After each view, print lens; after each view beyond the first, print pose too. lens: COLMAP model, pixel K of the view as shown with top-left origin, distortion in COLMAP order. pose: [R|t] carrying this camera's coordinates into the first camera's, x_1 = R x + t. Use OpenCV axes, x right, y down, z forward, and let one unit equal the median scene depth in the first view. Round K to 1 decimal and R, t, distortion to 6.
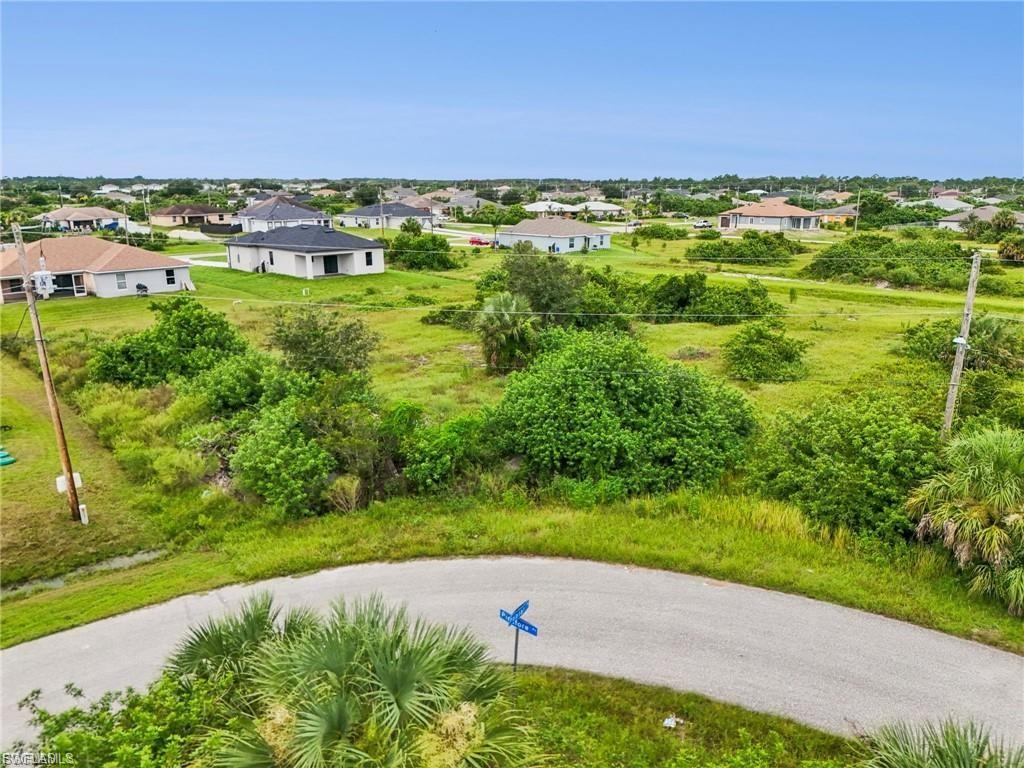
lens RADIAL K [[766.3, 0, 508.9], [0, 766.3, 359.6], [0, 0, 1]] dist [0.077679, -0.079498]
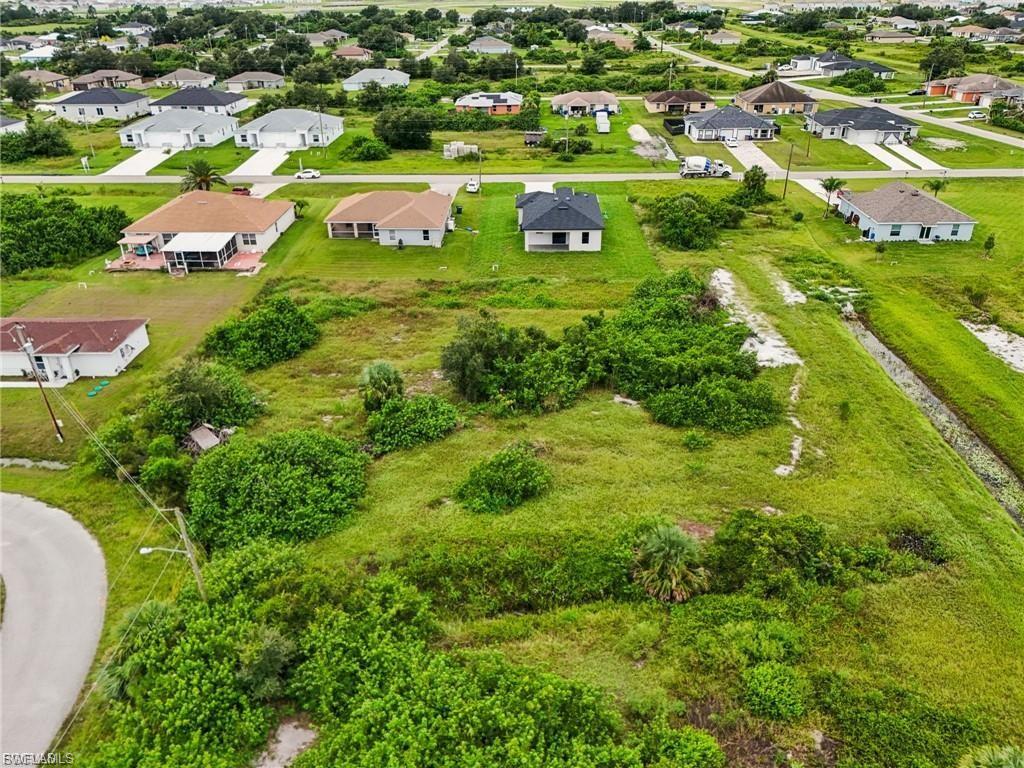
lens RADIAL K [[766.3, 0, 505.3], [0, 766.3, 398.4], [0, 0, 1]] dist [0.077679, -0.079498]
pose [[0.679817, 0.344209, -0.647587, 1.069863], [-0.153425, 0.930226, 0.333378, -0.525320], [0.717153, -0.127280, 0.685194, 0.222756]]
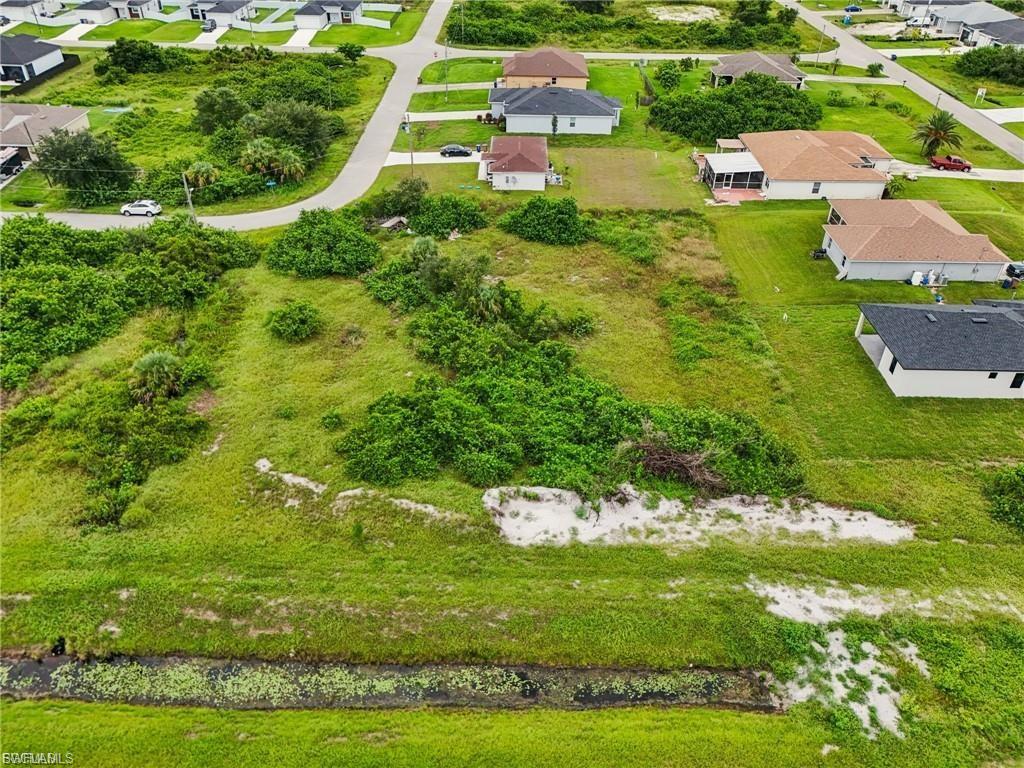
lens RADIAL K [[766.3, 0, 516.5], [0, 766.3, 388.6], [0, 0, 1]] dist [0.077679, -0.079498]
pose [[-0.716935, 0.396414, -0.573464, 0.987755], [-0.168819, 0.699390, 0.694517, -1.105424], [0.676391, 0.594735, -0.434495, 2.128562]]
